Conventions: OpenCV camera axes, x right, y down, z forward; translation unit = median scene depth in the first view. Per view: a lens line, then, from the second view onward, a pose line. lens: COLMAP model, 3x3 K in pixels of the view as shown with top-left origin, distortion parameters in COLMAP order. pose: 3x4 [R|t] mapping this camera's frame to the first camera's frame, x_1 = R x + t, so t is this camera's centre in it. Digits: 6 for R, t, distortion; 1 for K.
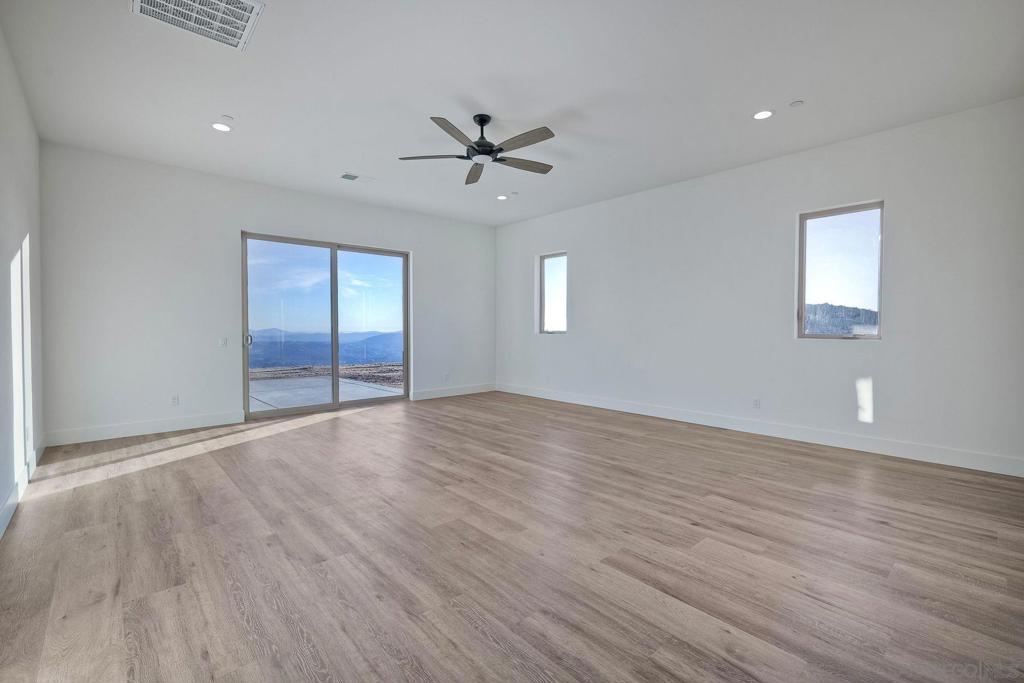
lens RADIAL K [[451.1, 0, 512.2], [0, 451.1, 338.8], [0, 0, 1]] dist [-0.004248, -0.000662]
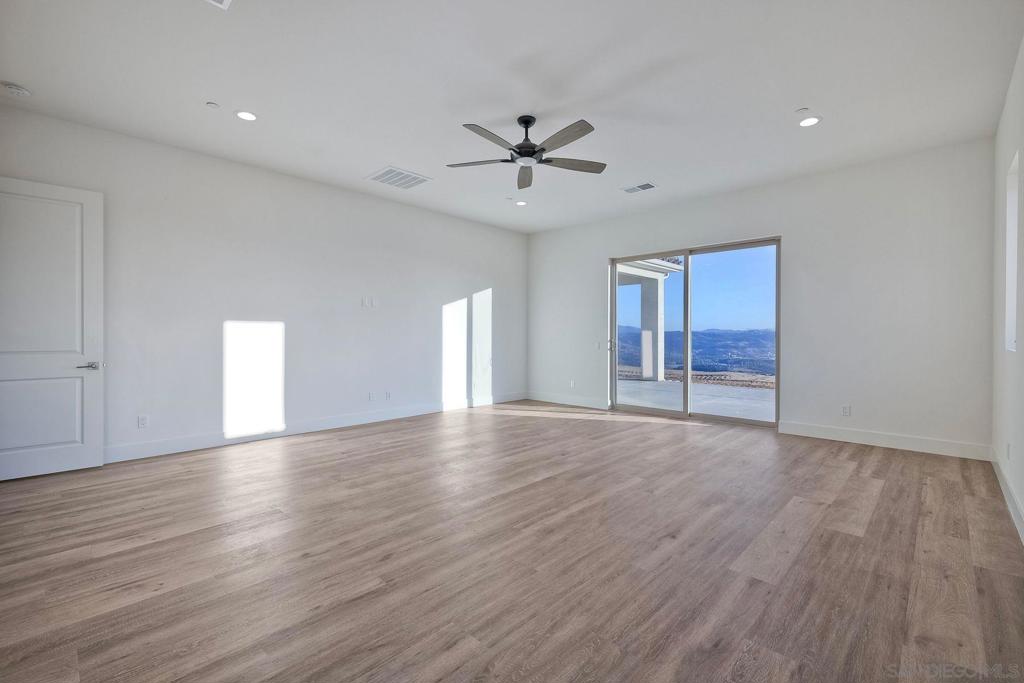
lens RADIAL K [[451.1, 0, 510.5], [0, 451.1, 334.4], [0, 0, 1]] dist [-0.004248, -0.000662]
pose [[0.067978, 0.002799, -0.997683, 0.966474], [-0.030353, 0.999539, 0.000736, -0.024268], [0.997225, 0.030232, 0.068032, 0.977751]]
